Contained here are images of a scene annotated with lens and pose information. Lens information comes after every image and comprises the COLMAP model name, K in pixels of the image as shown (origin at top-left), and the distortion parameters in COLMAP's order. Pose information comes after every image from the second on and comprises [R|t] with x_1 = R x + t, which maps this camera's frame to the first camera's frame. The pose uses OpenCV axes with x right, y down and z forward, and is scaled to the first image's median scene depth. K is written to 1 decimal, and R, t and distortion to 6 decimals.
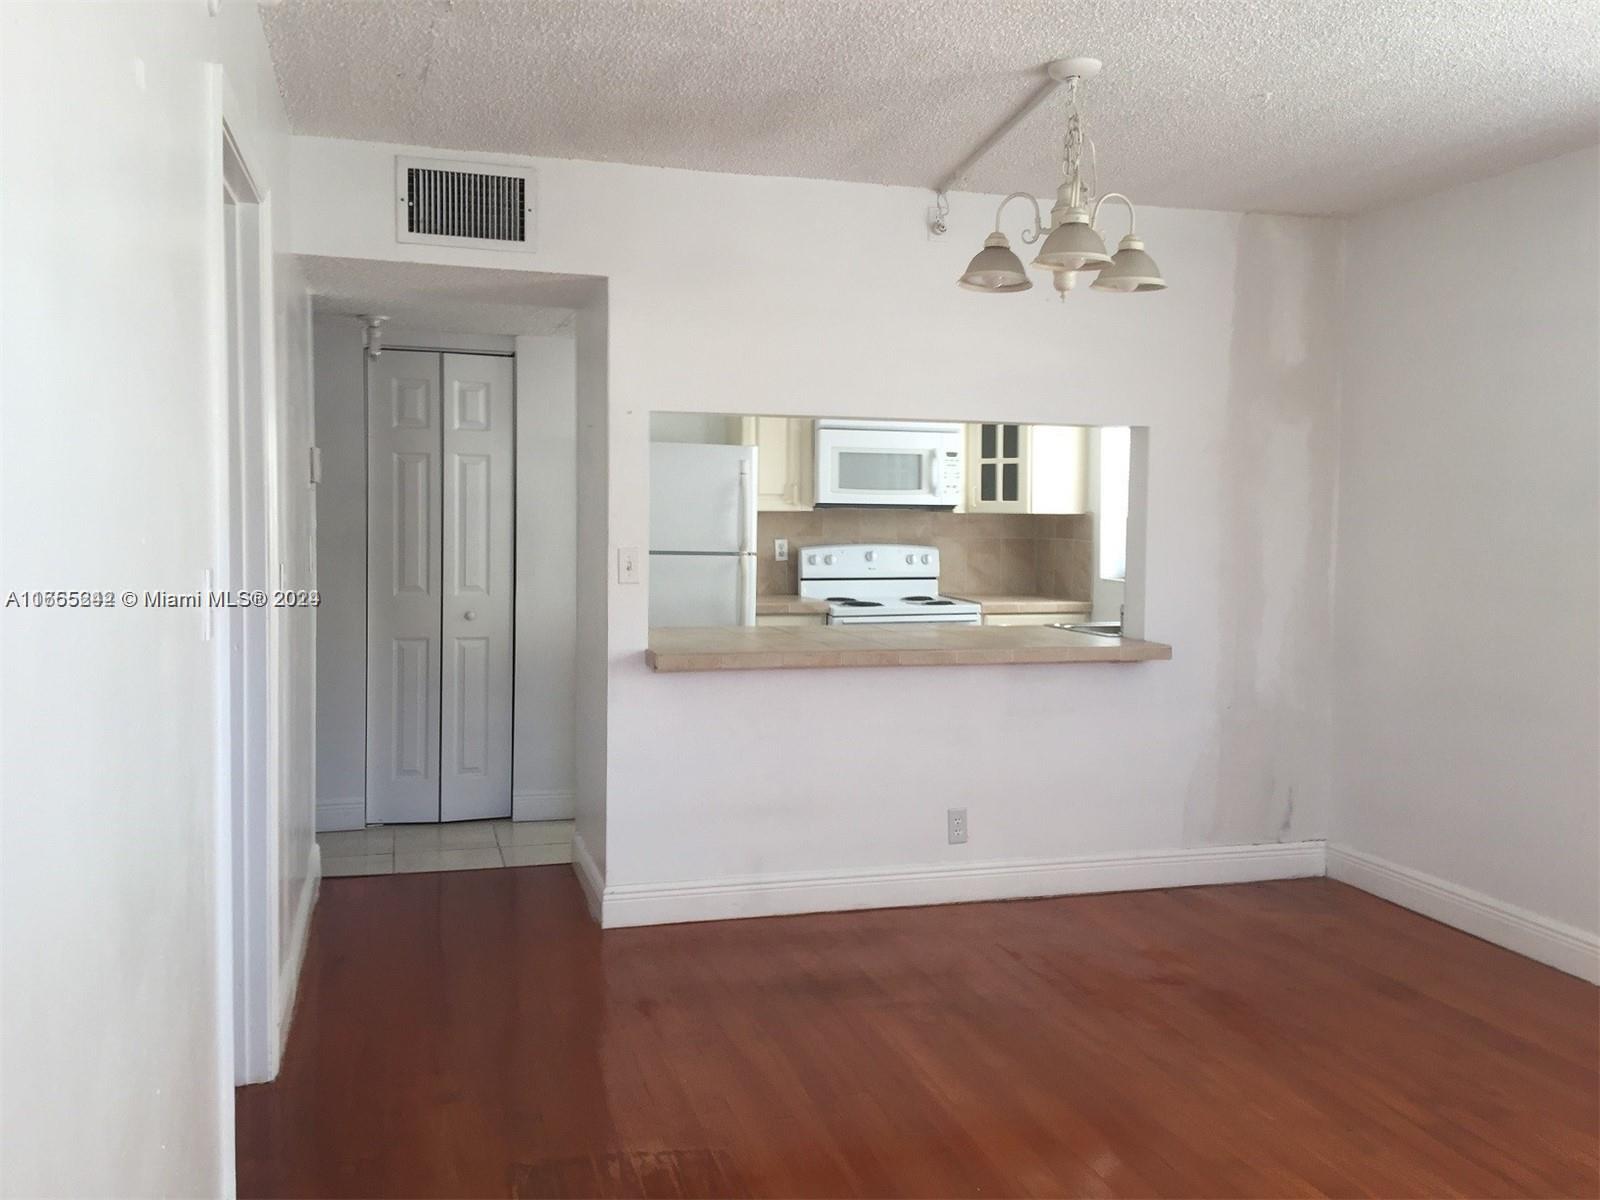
lens RADIAL K [[1353.4, 0, 799.5], [0, 1353.4, 598.0], [0, 0, 1]] dist [0.008653, 0.002971]
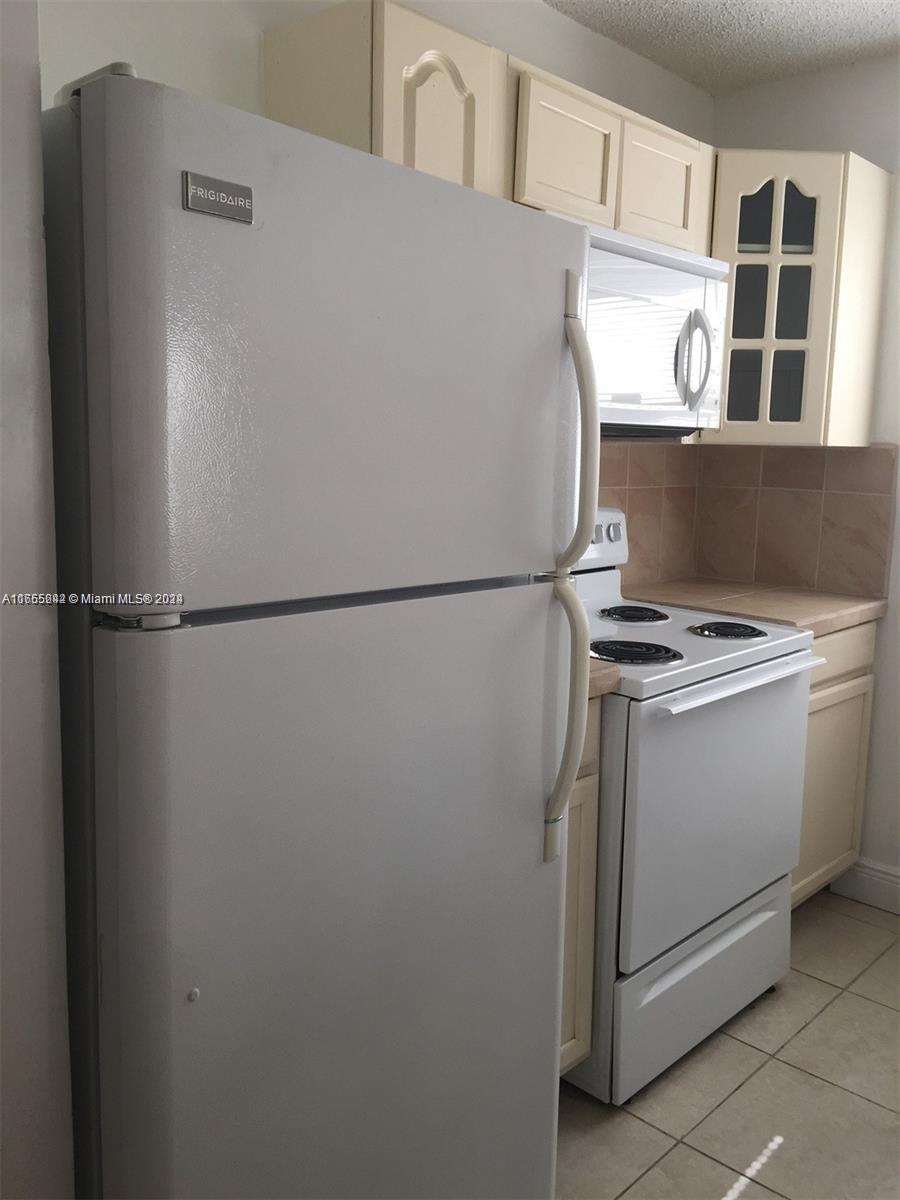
lens RADIAL K [[1015.1, 0, 450.7], [0, 1015.1, 599.5], [0, 0, 1]] dist [0.008653, 0.002971]
pose [[0.859787, -0.074463, 0.505195, -0.165170], [0.026005, 0.994412, 0.102314, -0.046451], [-0.509991, -0.074831, 0.856919, 0.716633]]
